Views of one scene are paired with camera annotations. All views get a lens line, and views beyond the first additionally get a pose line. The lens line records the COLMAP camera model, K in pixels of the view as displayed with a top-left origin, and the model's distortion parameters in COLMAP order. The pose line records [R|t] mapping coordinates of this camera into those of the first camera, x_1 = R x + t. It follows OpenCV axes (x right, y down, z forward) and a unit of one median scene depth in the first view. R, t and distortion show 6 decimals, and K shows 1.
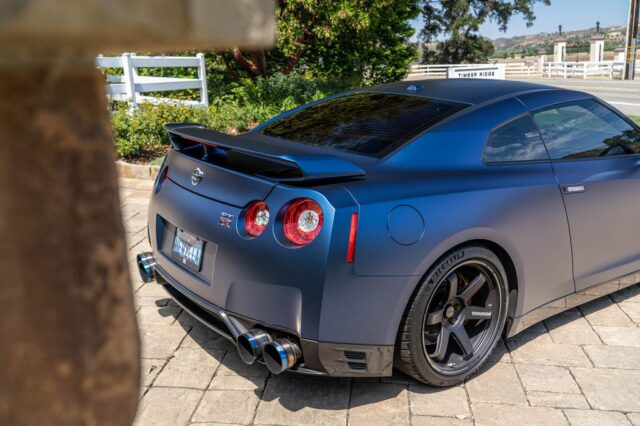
lens RADIAL K [[624.2, 0, 320.0], [0, 624.2, 213.0], [0, 0, 1]] dist [0.019063, 0.006895]
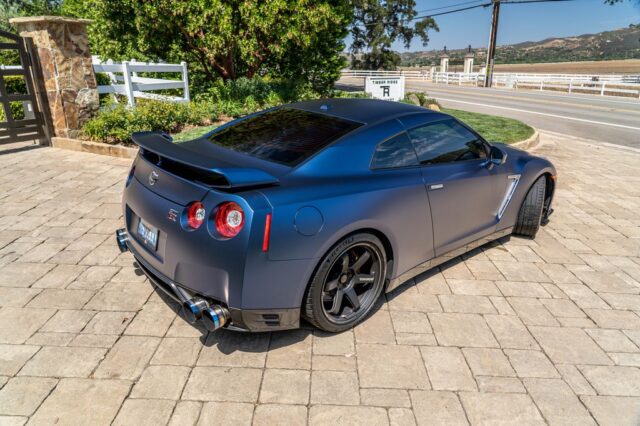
lens RADIAL K [[433.2, 0, 320.0], [0, 433.2, 213.0], [0, 0, 1]] dist [-0.024182, 0.000351]
pose [[0.995552, 0.003546, 0.094145, 0.061633], [-0.012173, 0.995756, 0.091221, -0.069030], [-0.093422, -0.091962, 0.991370, 0.066923]]
